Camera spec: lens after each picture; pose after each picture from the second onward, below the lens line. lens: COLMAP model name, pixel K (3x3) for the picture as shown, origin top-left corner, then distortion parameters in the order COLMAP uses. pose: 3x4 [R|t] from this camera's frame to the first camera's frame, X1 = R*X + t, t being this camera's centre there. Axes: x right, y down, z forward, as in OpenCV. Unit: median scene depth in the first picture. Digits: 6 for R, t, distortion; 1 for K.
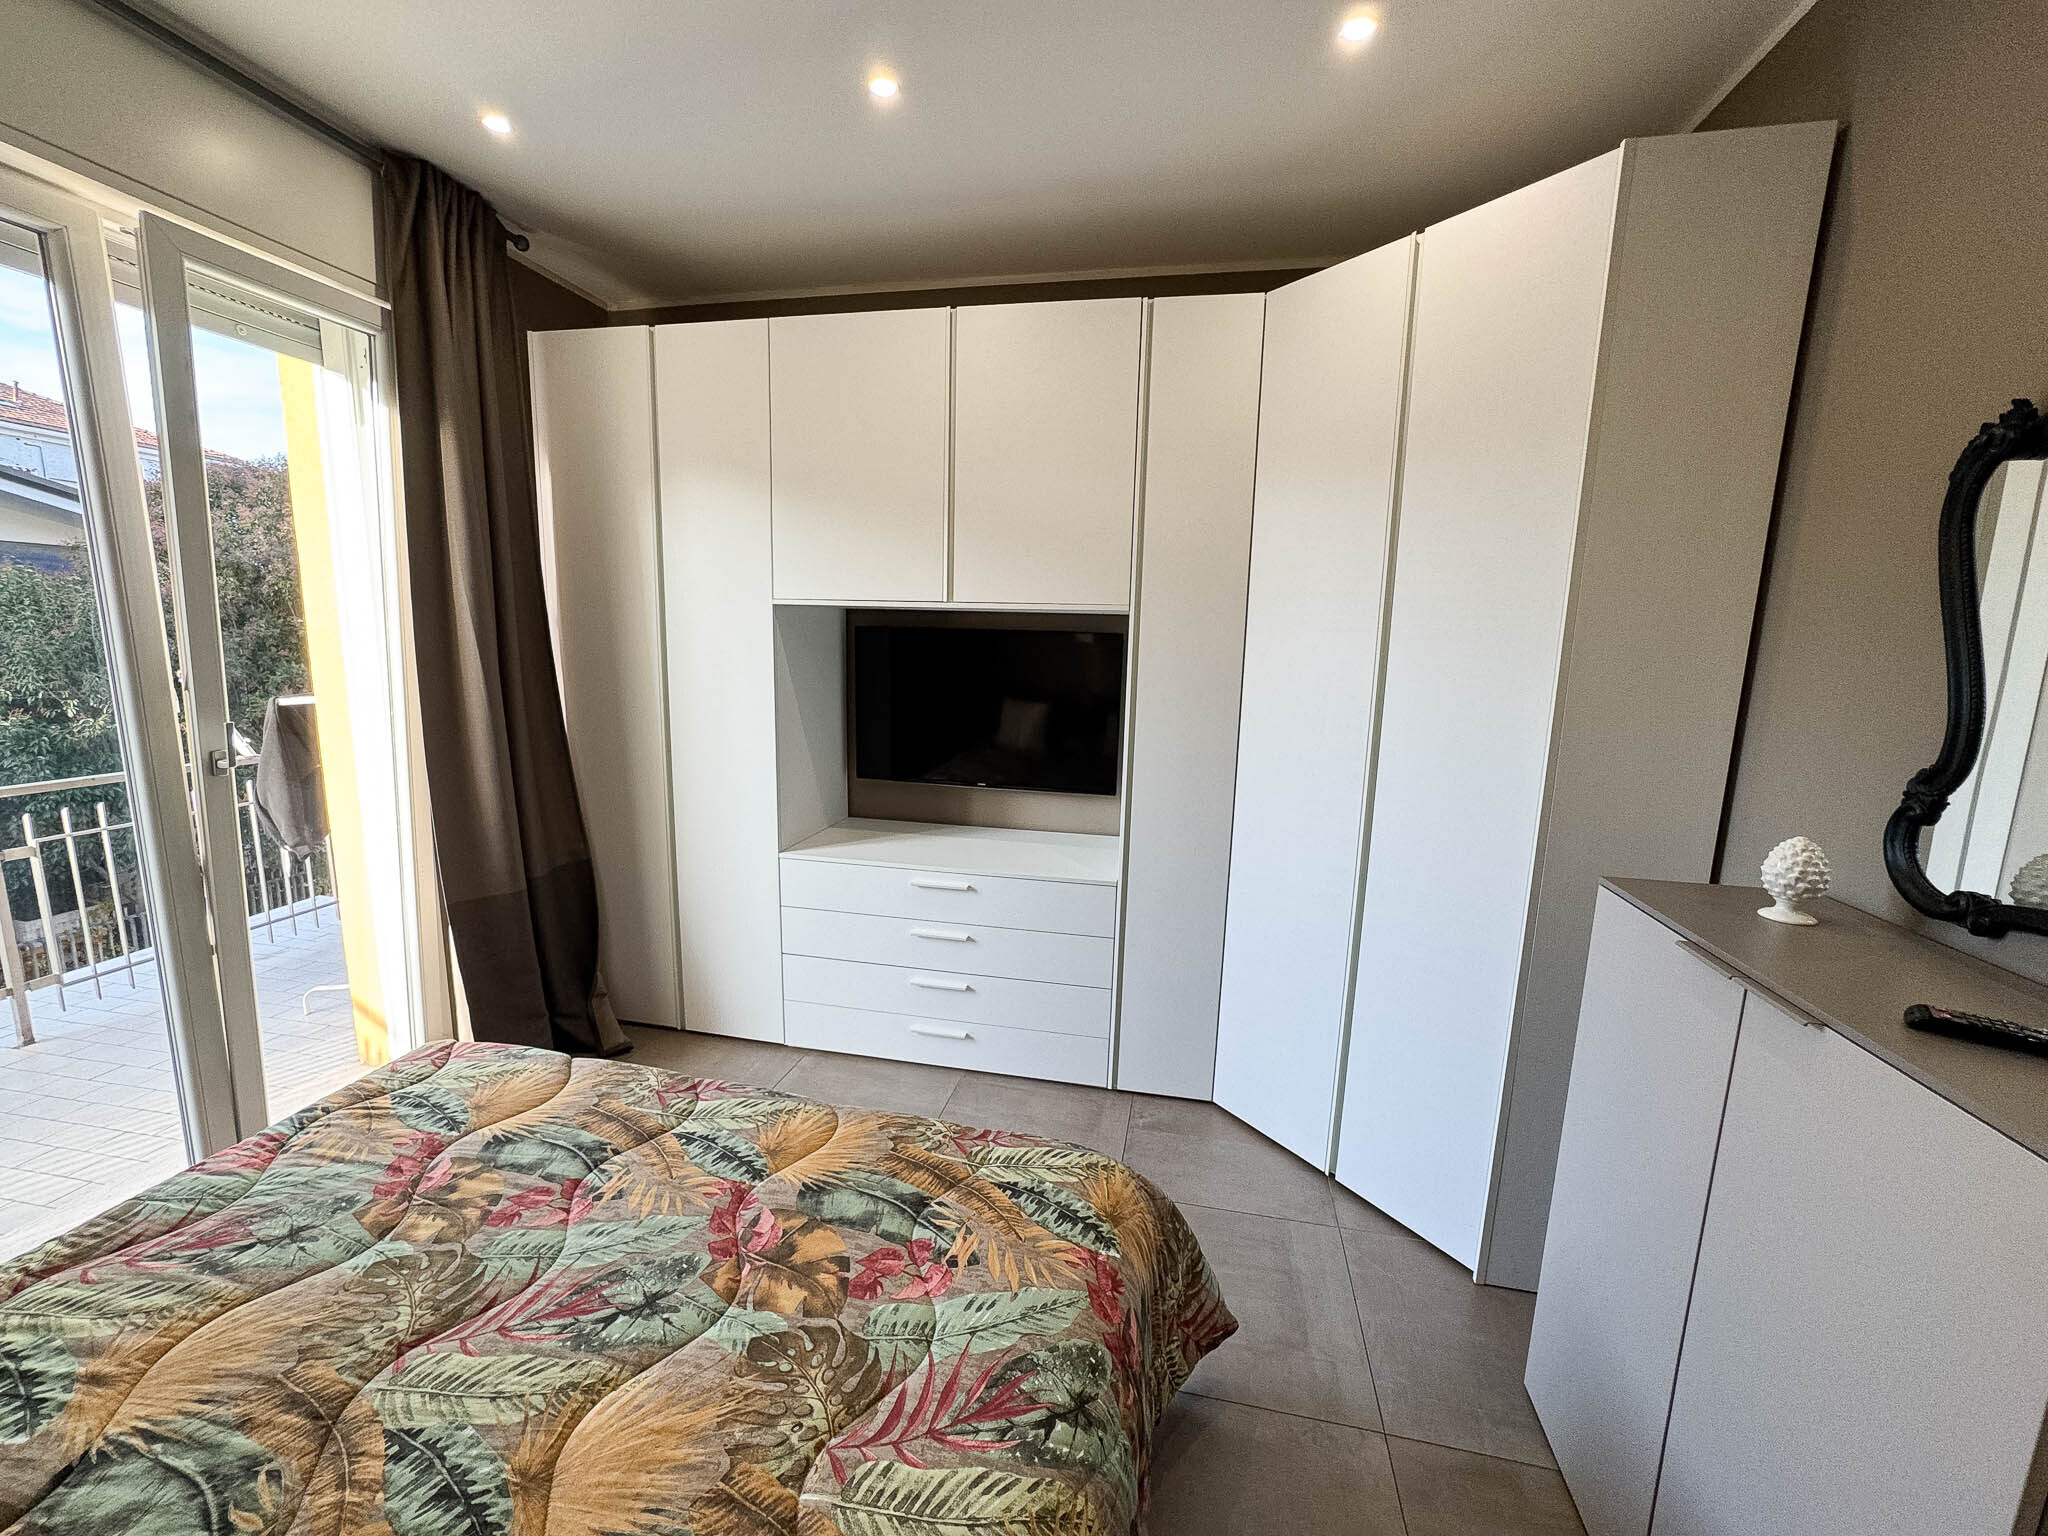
lens RADIAL K [[832.7, 0, 1024.2], [0, 832.7, 767.1], [0, 0, 1]] dist [-0.028851, 0.012842]
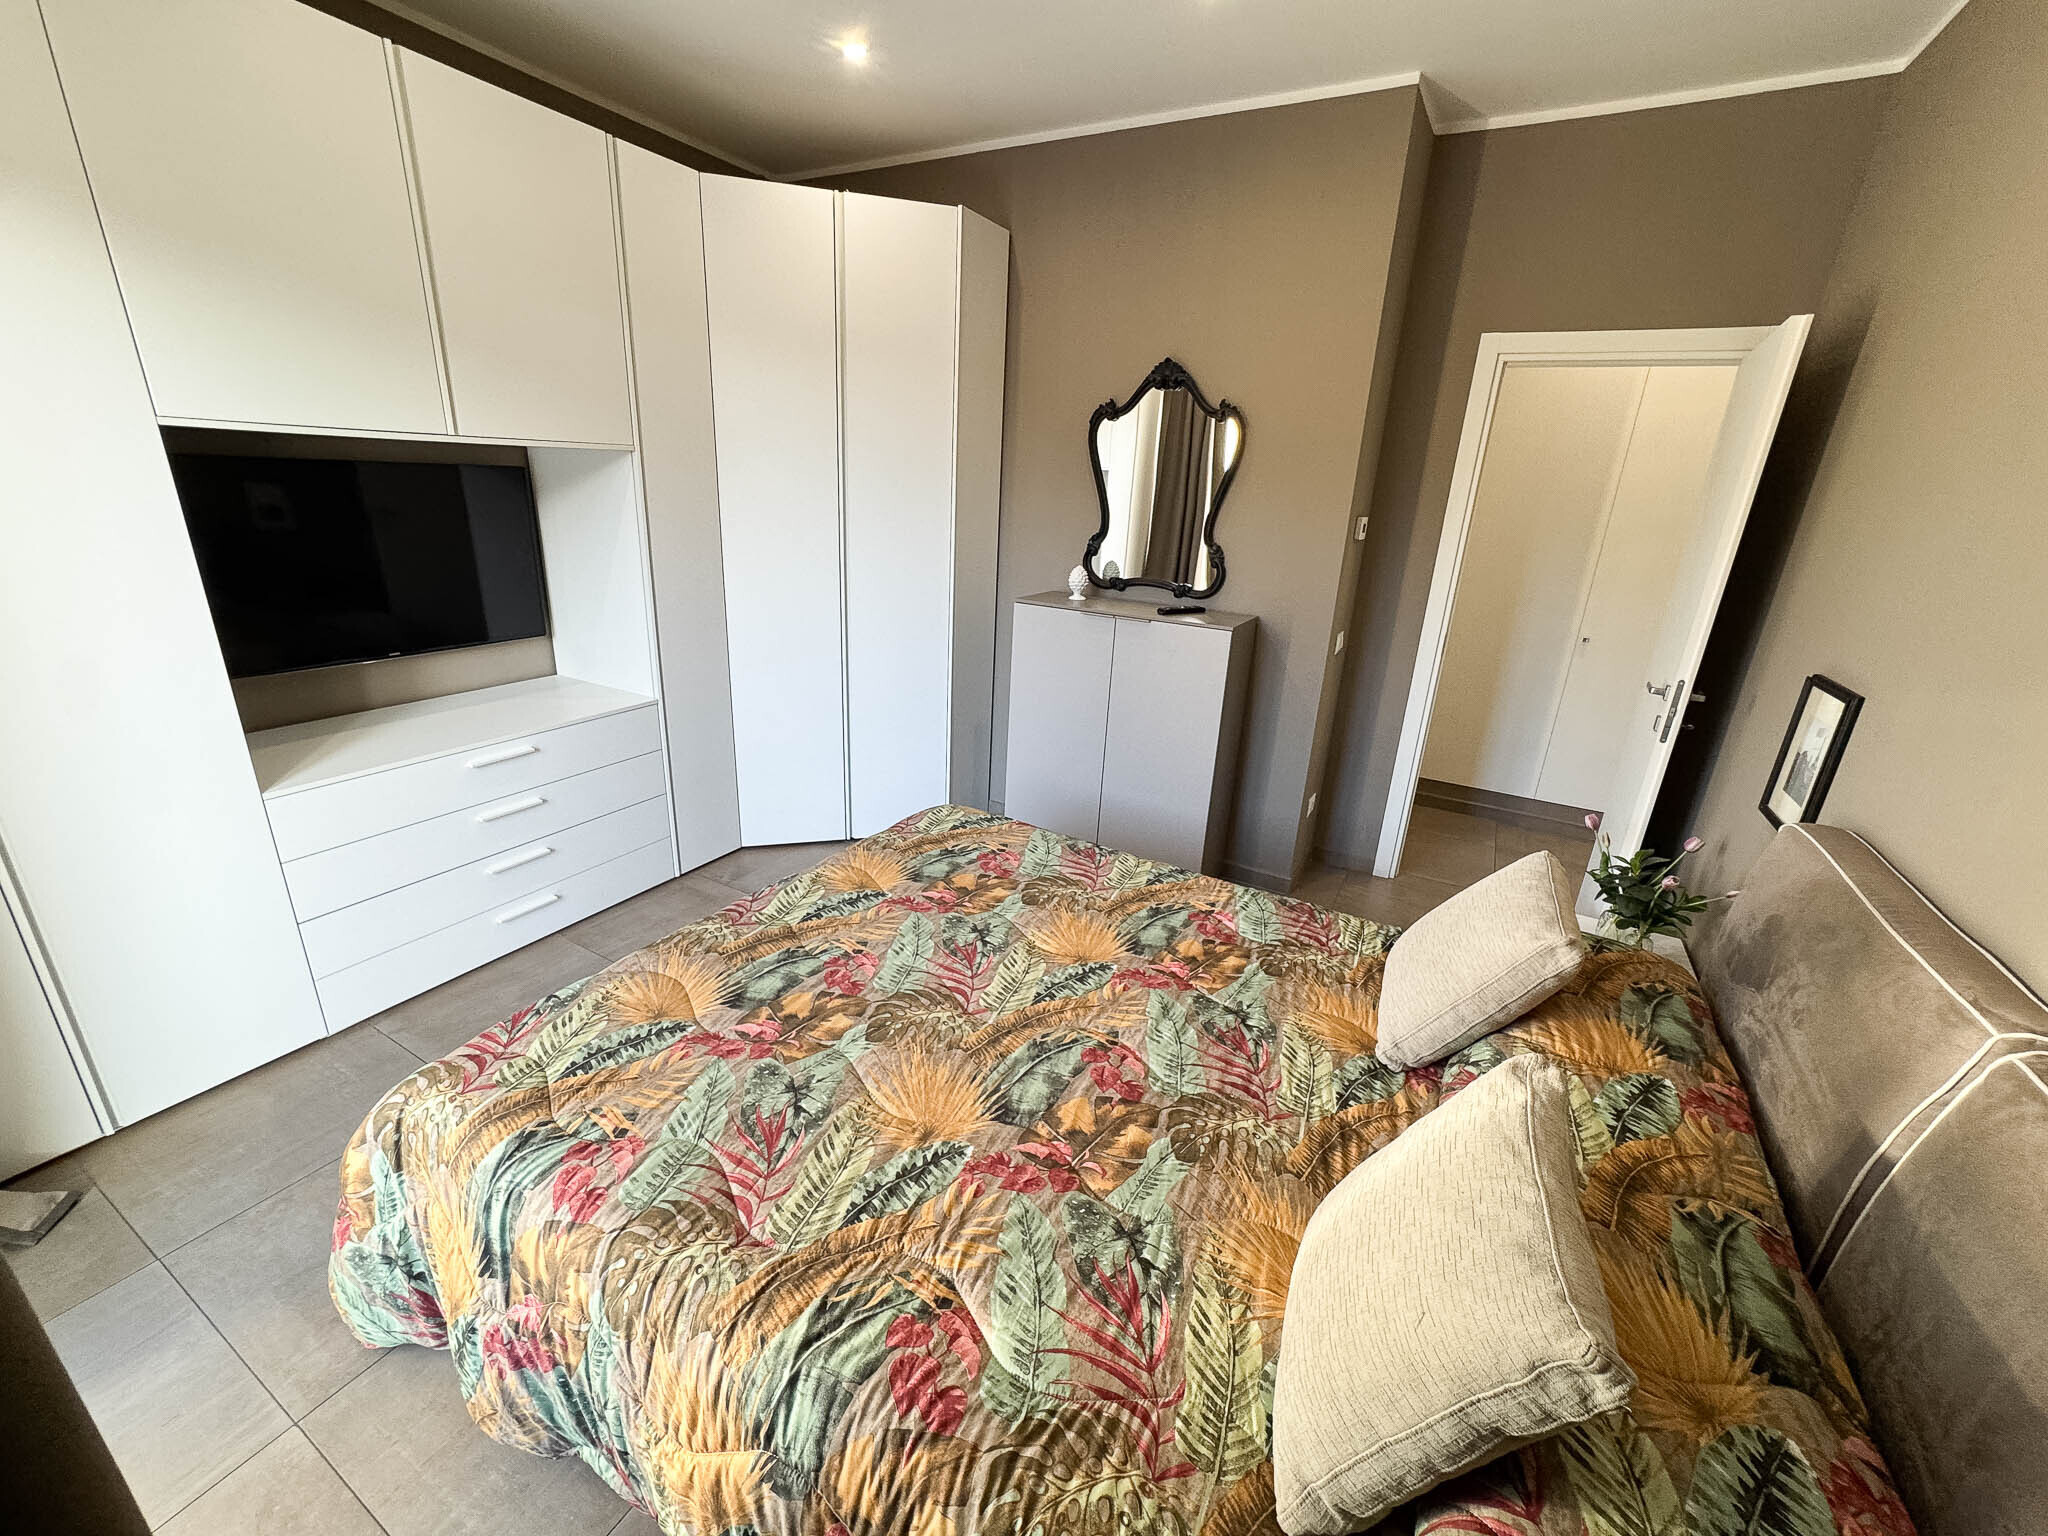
lens RADIAL K [[832.7, 0, 1020.1], [0, 832.7, 766.7], [0, 0, 1]] dist [-0.028851, 0.012842]
pose [[0.296102, -0.326125, 0.897756, -1.489910], [0.113211, 0.945263, 0.306043, -0.124367], [-0.948423, 0.011016, 0.316815, 0.327619]]
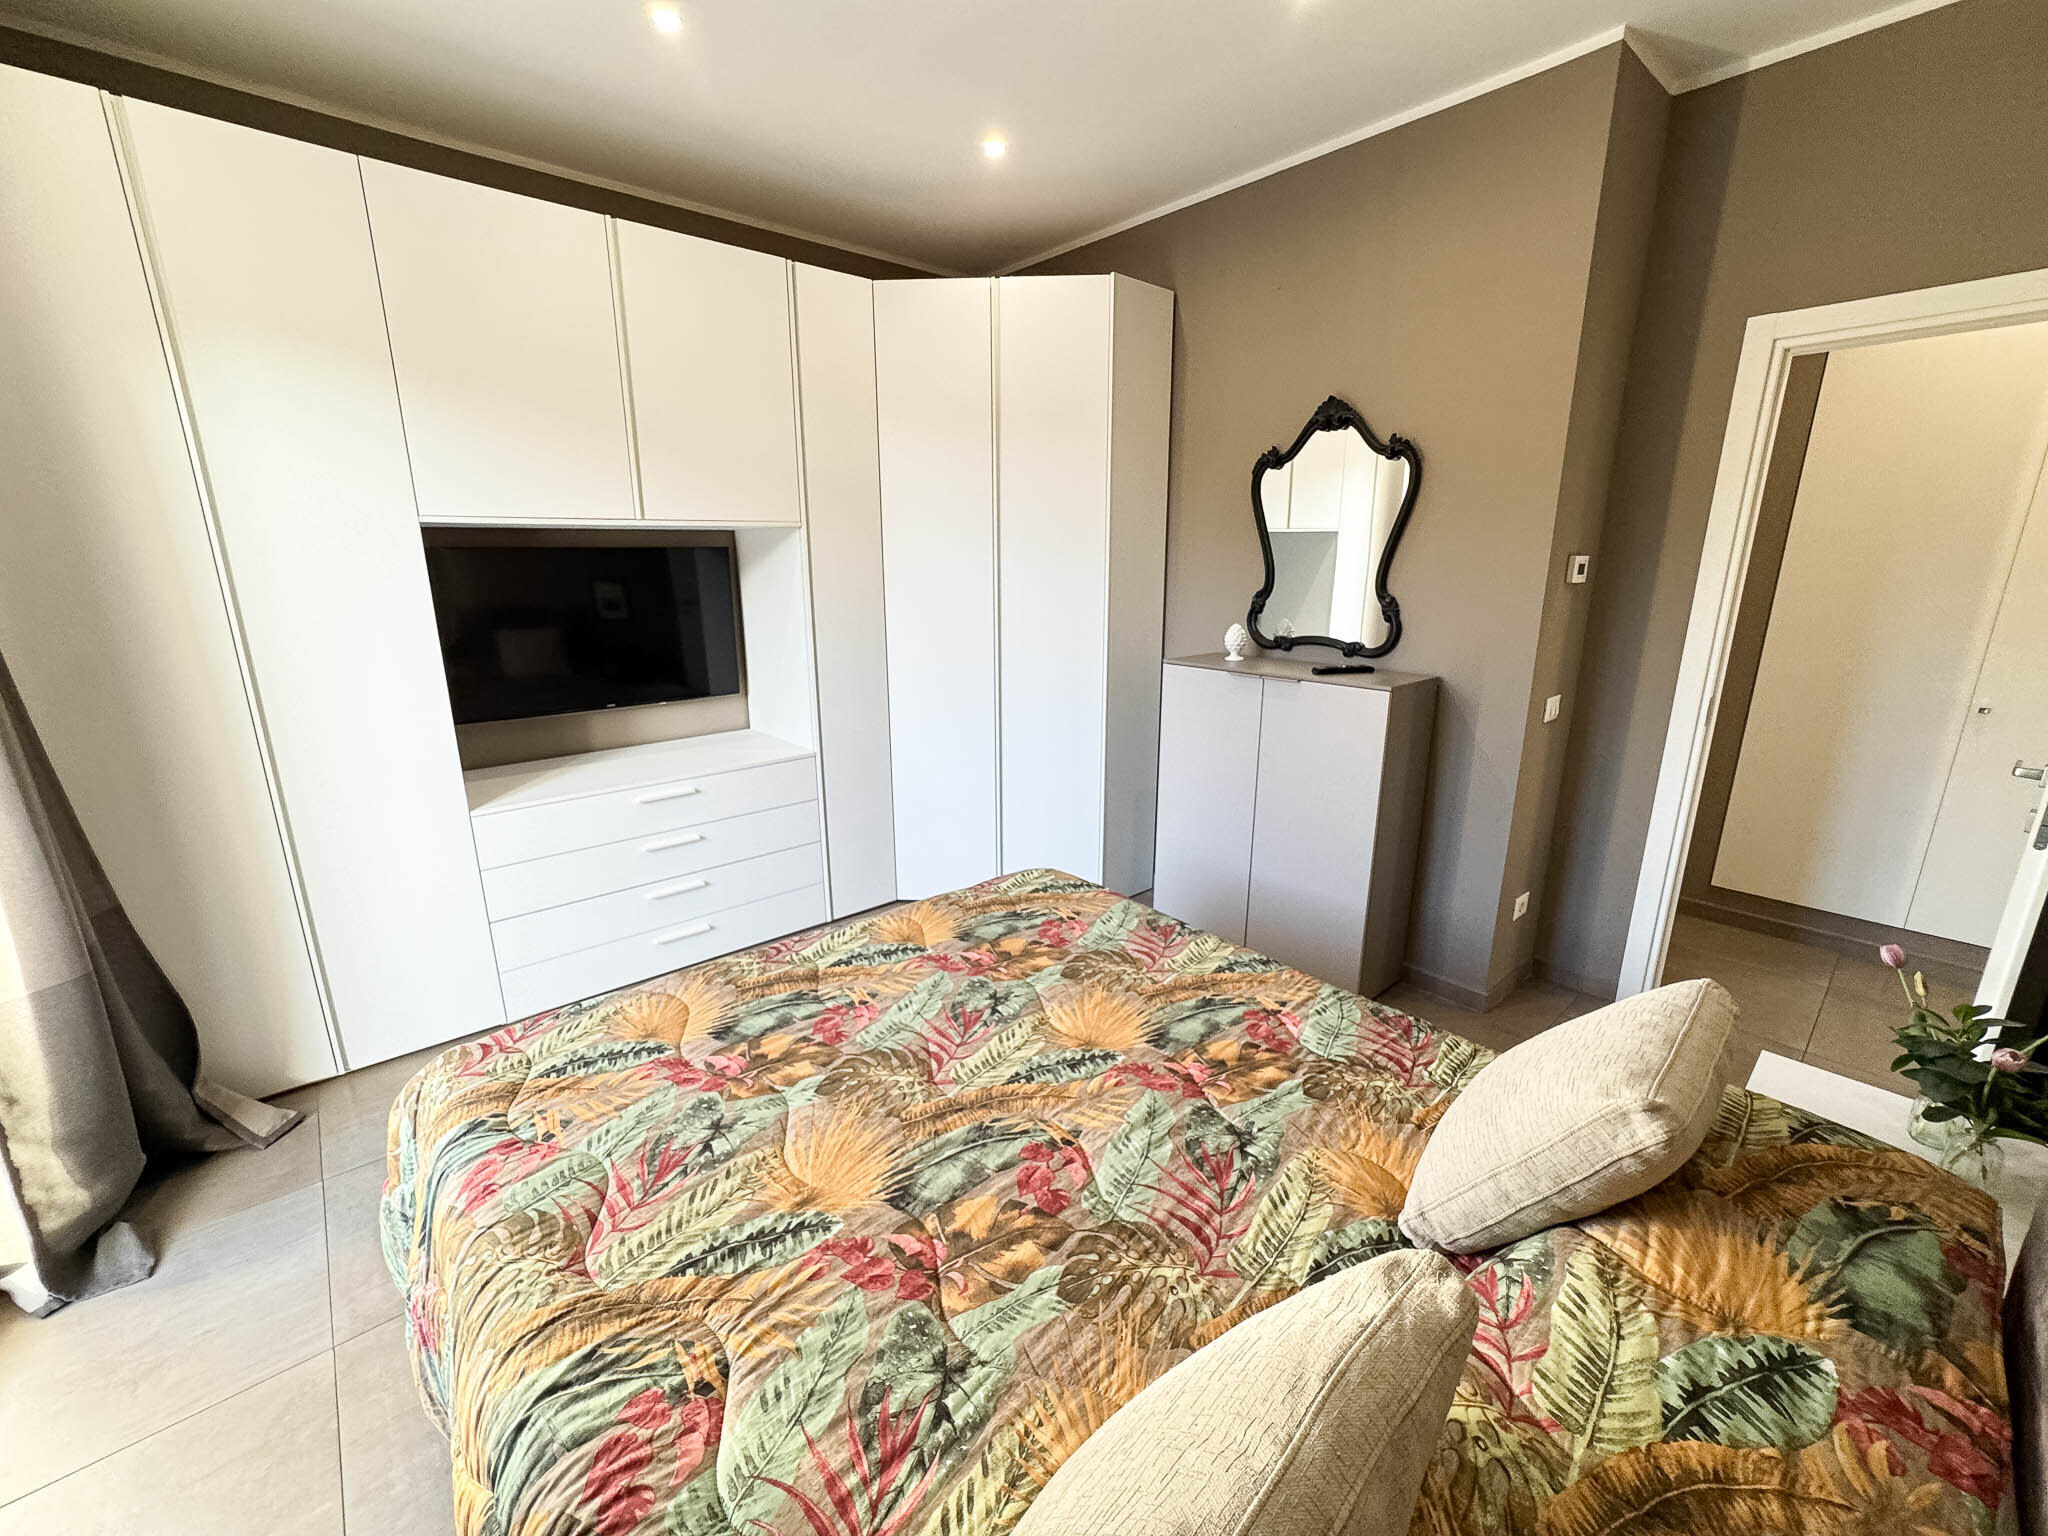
lens RADIAL K [[832.7, 0, 1020.4], [0, 832.7, 769.5], [0, 0, 1]] dist [-0.028851, 0.012842]
pose [[0.596471, -0.227525, 0.769711, -1.245704], [0.146828, 0.973729, 0.174051, -0.013707], [-0.789091, 0.009199, 0.614208, 0.018617]]
